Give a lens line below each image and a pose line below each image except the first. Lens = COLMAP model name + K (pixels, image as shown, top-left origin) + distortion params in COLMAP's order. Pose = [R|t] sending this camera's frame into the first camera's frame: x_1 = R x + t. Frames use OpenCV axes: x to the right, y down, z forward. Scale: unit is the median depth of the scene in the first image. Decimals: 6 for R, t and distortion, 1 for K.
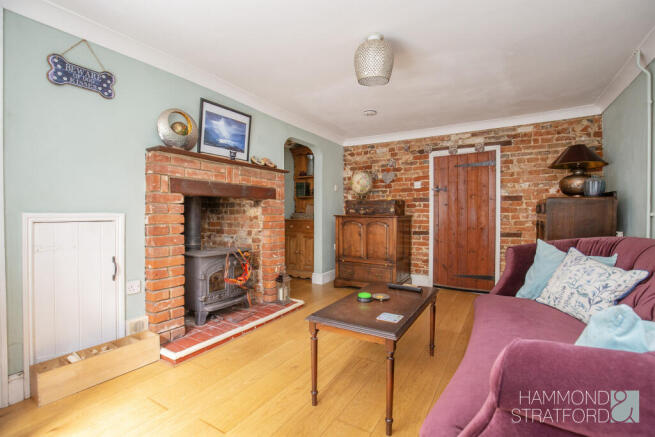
lens RADIAL K [[304.7, 0, 327.7], [0, 304.7, 214.9], [0, 0, 1]] dist [-0.017612, -0.000085]
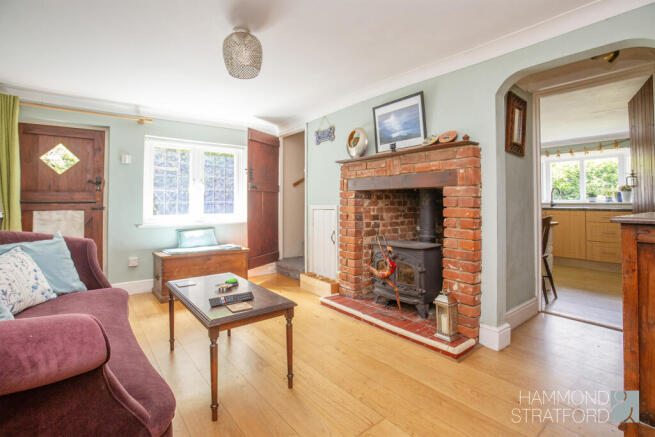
lens RADIAL K [[304.7, 0, 325.8], [0, 304.7, 203.9], [0, 0, 1]] dist [-0.017612, -0.000085]
pose [[-0.344770, -0.016027, -0.938550, 0.698612], [-0.018440, 0.999777, -0.010299, 0.003315], [0.938506, 0.013756, -0.344989, 1.153453]]
